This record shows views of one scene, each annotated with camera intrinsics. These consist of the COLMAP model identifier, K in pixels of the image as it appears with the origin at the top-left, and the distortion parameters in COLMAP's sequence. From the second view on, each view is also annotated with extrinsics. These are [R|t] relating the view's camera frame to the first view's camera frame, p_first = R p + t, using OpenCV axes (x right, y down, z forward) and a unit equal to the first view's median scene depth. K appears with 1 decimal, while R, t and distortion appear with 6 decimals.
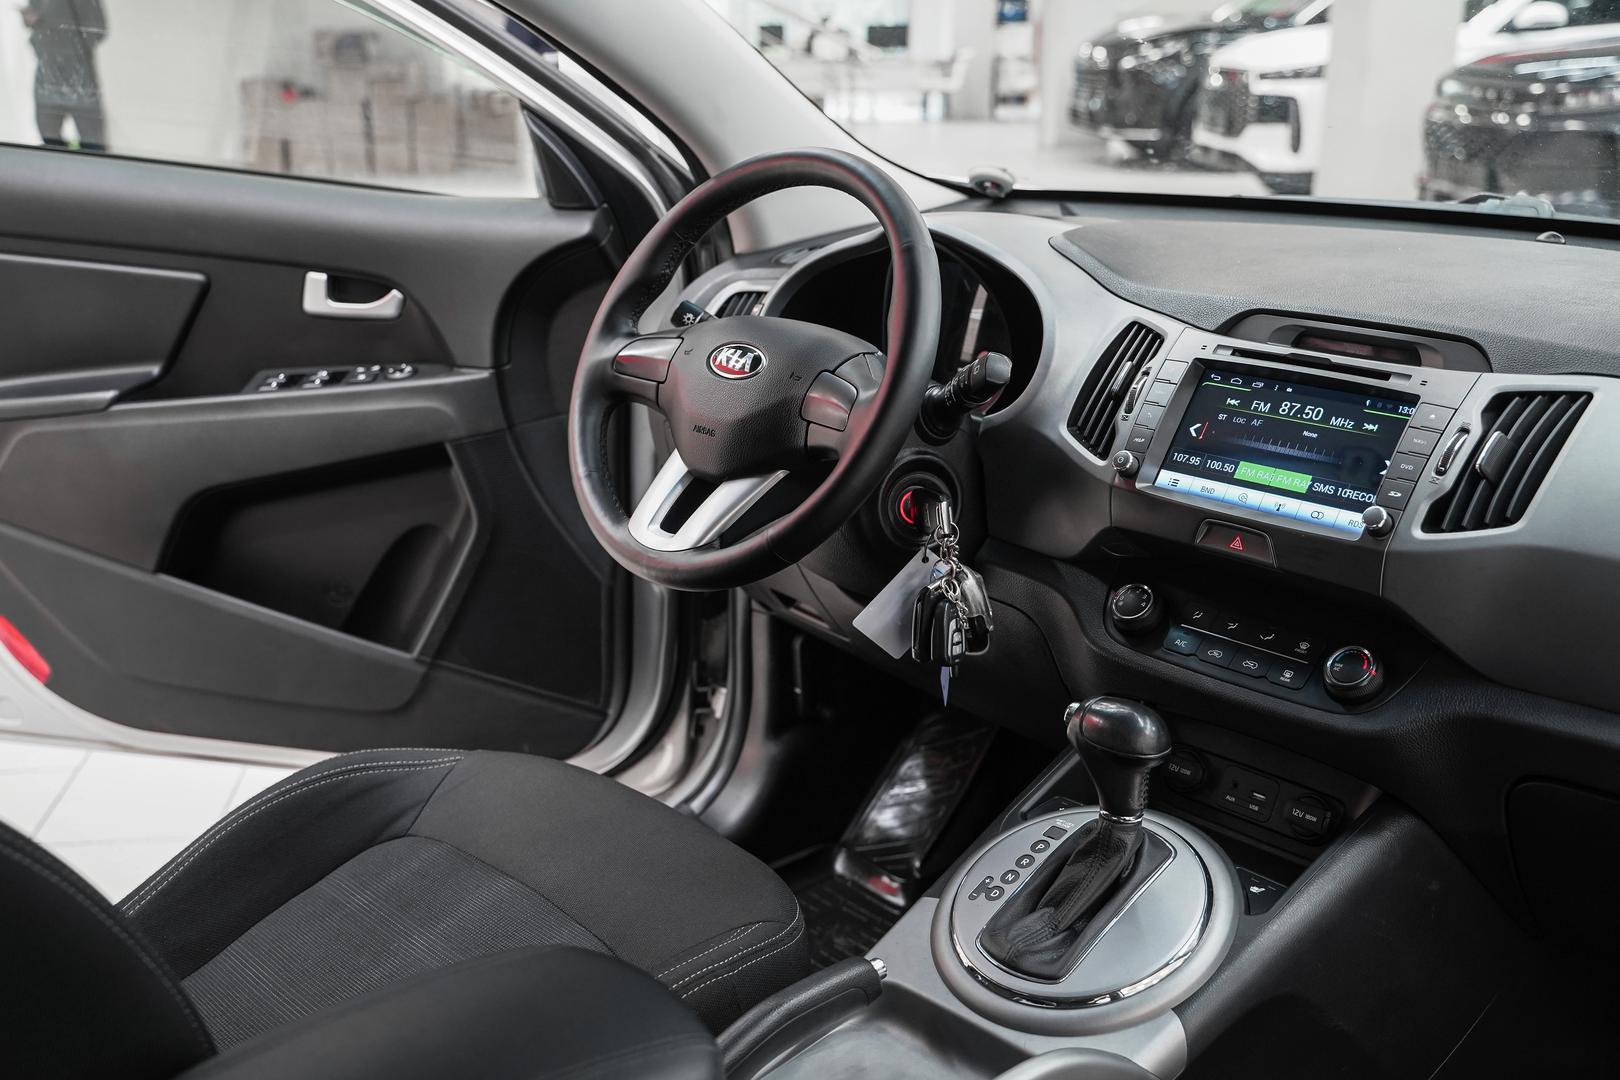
lens RADIAL K [[1703.9, 0, 810.0], [0, 1703.9, 540.0], [0, 0, 1]] dist [-0.005201, 0.015991]
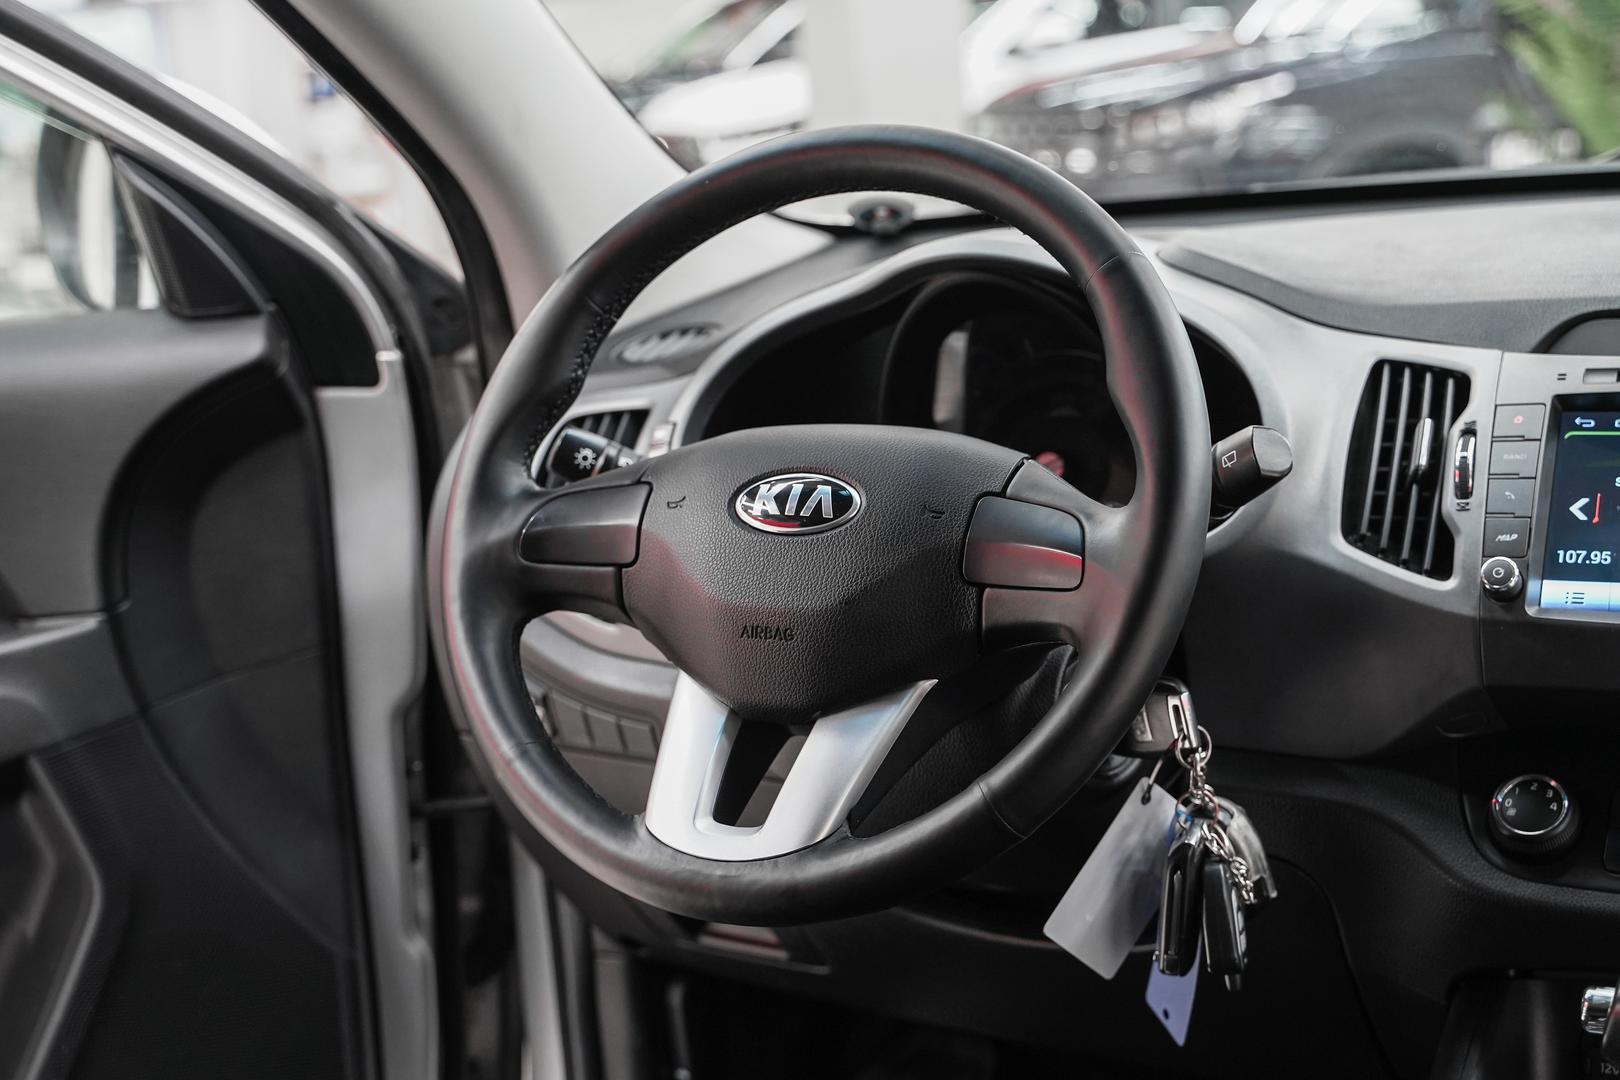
lens RADIAL K [[2340.2, 0, 810.0], [0, 2340.2, 540.0], [0, 0, 1]] dist [-0.013865, 0.023701]
pose [[0.941305, -0.132113, 0.310629, -0.288025], [0.166019, 0.982430, -0.085254, -0.027175], [-0.293908, 0.131821, 0.946700, 0.277342]]
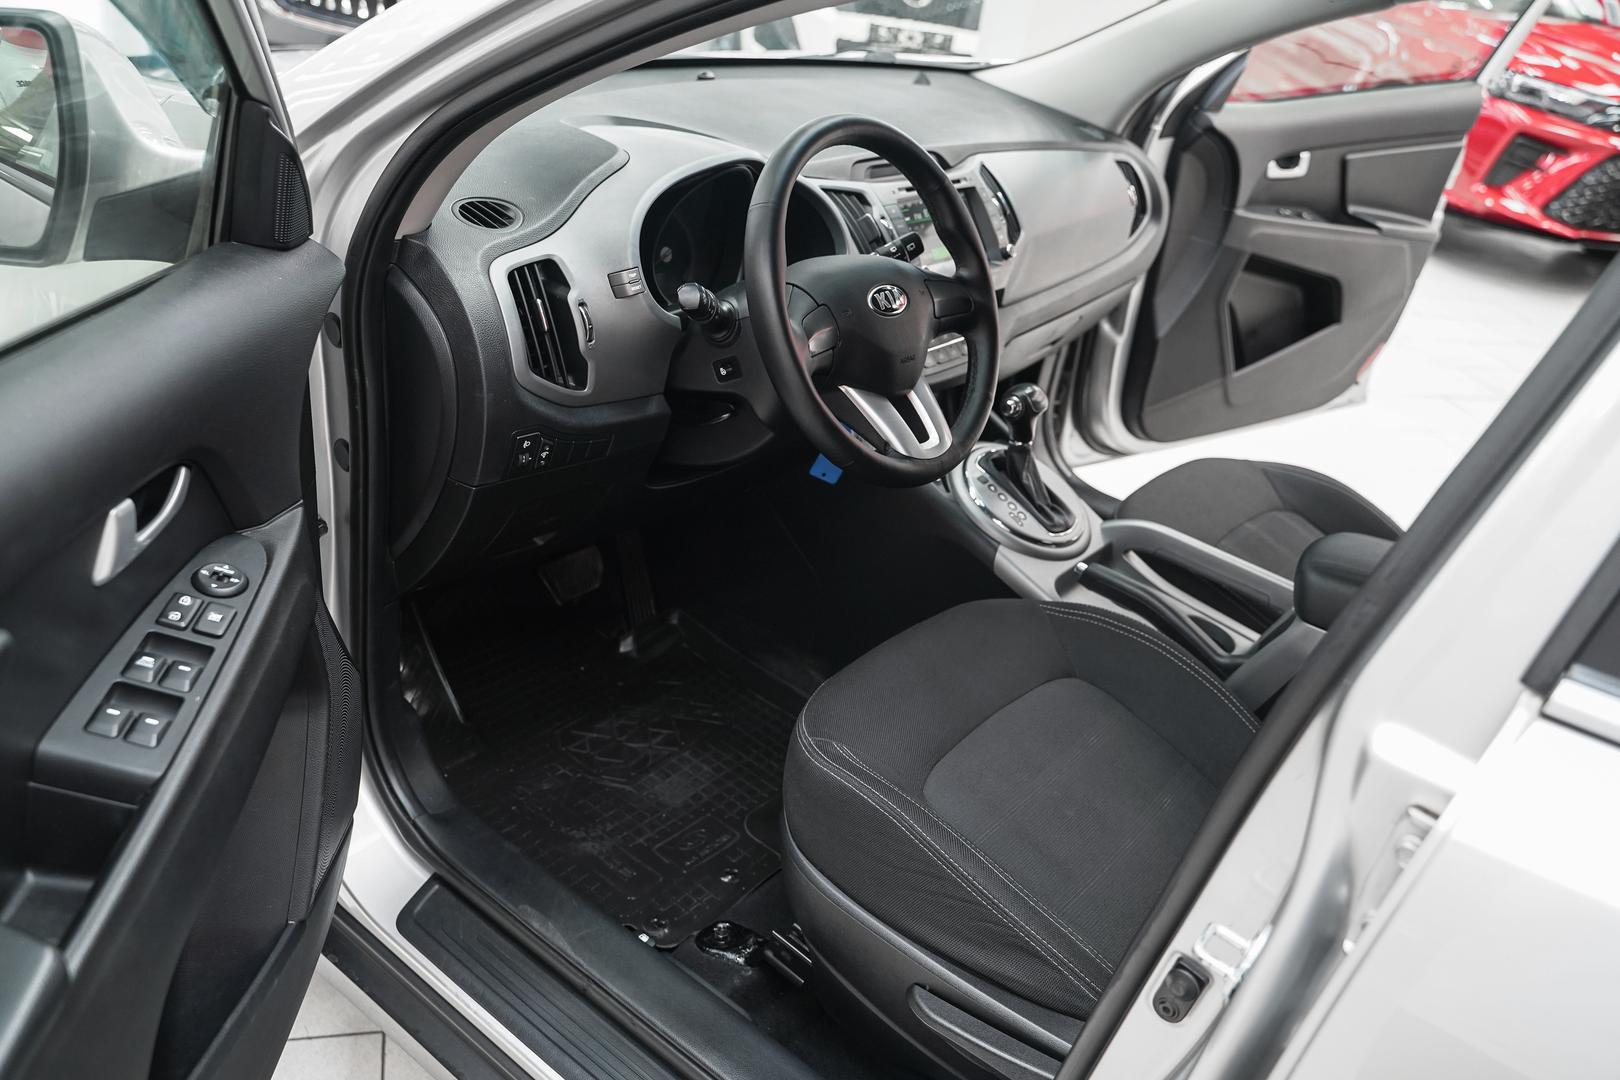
lens RADIAL K [[1325.1, 0, 810.0], [0, 1325.1, 540.0], [0, 0, 1]] dist [-0.023055, 0.021468]
pose [[-0.133362, -0.482379, 0.865751, -0.994065], [0.159283, 0.851766, 0.499123, -0.463374], [-0.978184, 0.204464, -0.036759, 1.160401]]
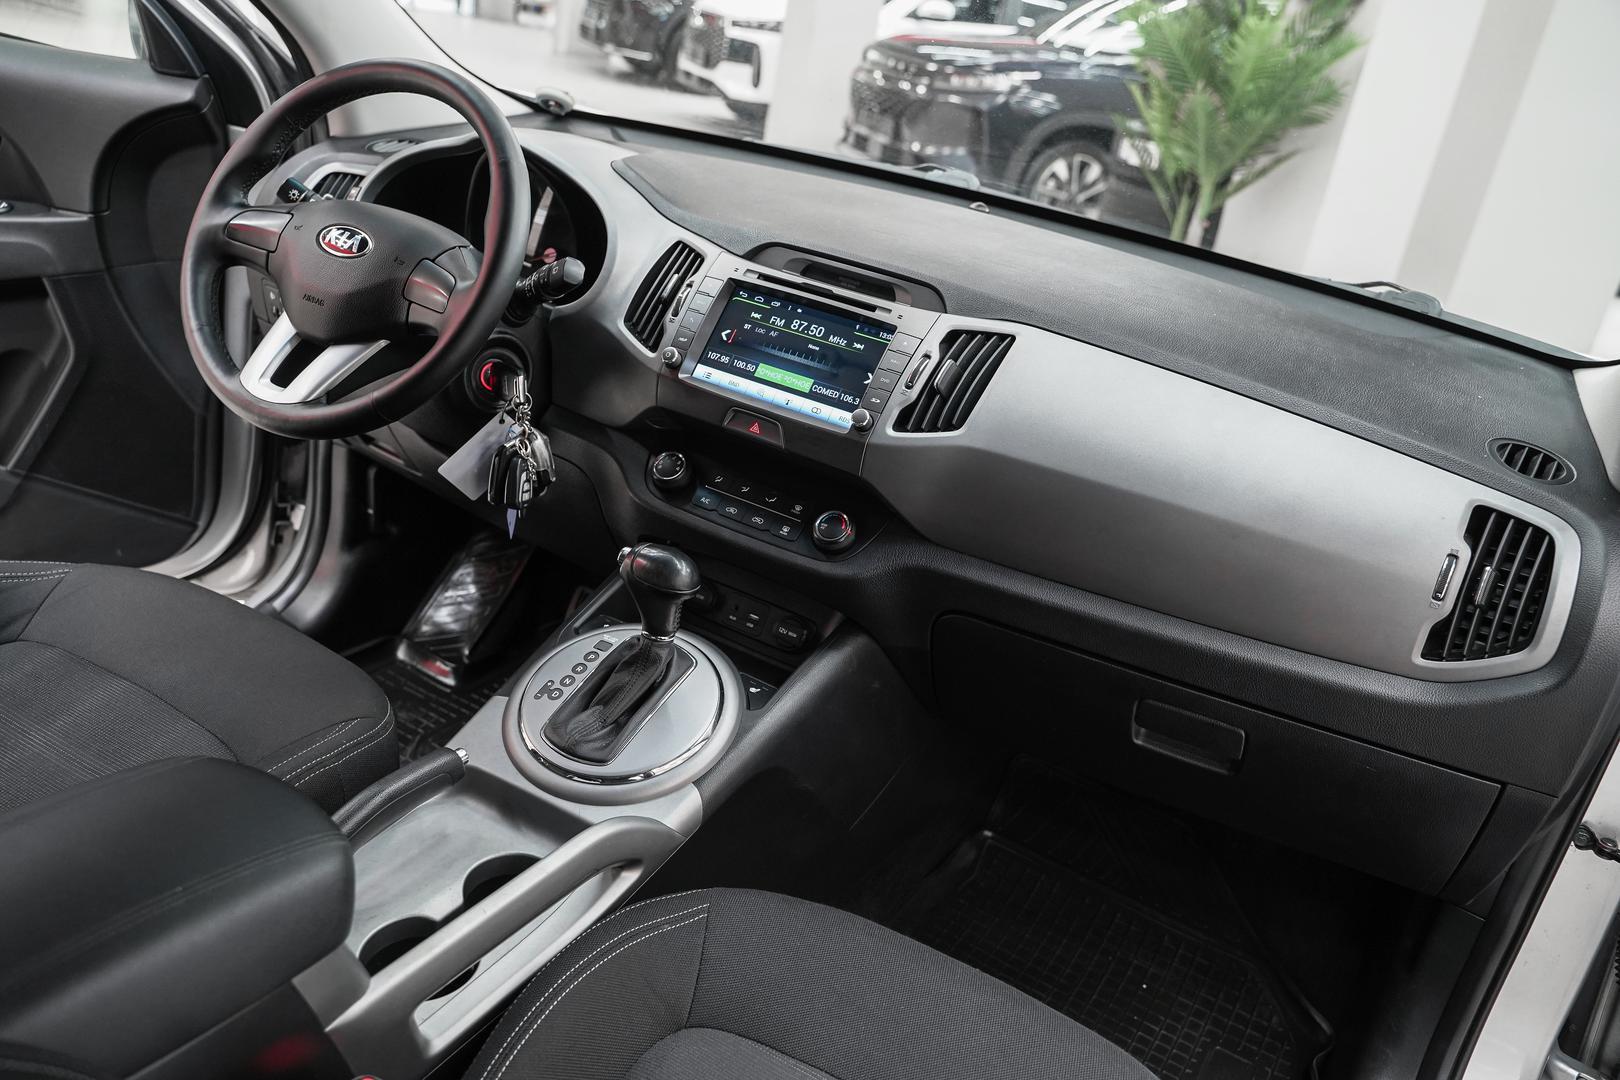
lens RADIAL K [[1325.1, 0, 810.0], [0, 1325.1, 540.0], [0, 0, 1]] dist [-0.023055, 0.021468]
pose [[0.940800, 0.026920, 0.337892, -0.044620], [-0.068959, 0.991195, 0.113037, -0.027716], [-0.331874, -0.129646, 0.934372, 0.029503]]
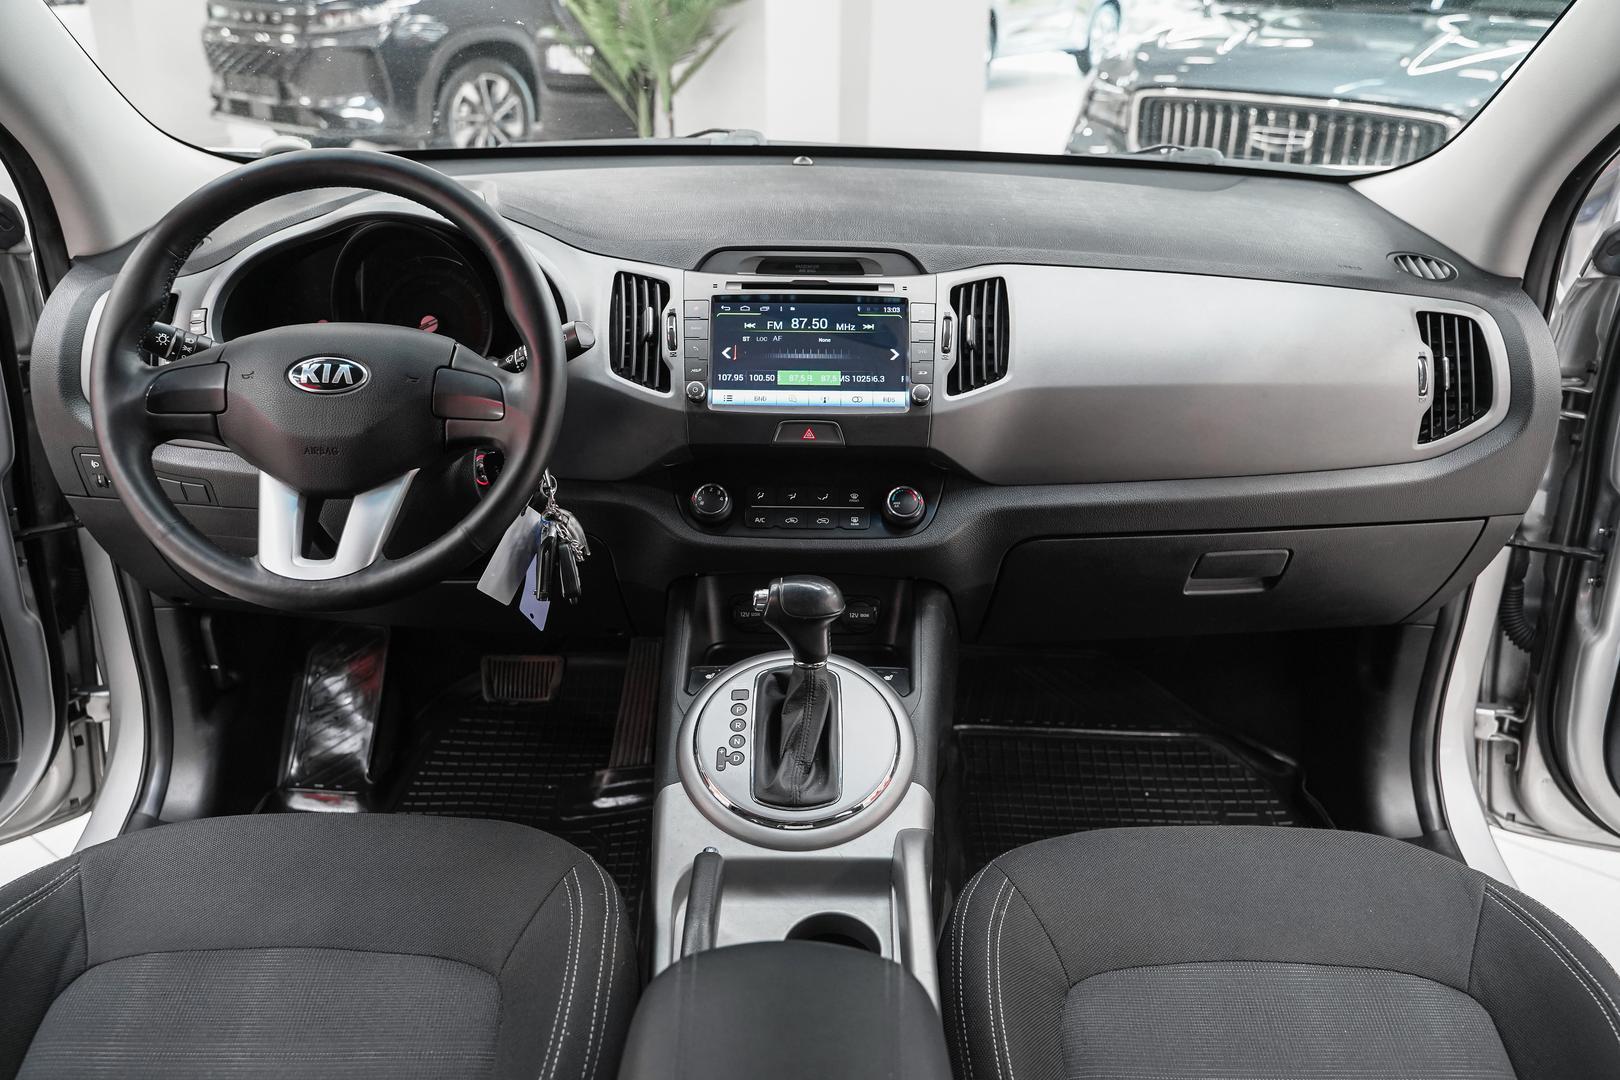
lens RADIAL K [[1314.2, 0, 810.0], [0, 1314.2, 540.0], [0, 0, 1]] dist [-0.011772, 0.008140]
pose [[0.682567, -0.292953, 0.669538, -0.403642], [0.202705, 0.956087, 0.211682, -0.121102], [-0.702149, -0.008768, 0.711976, 0.261962]]
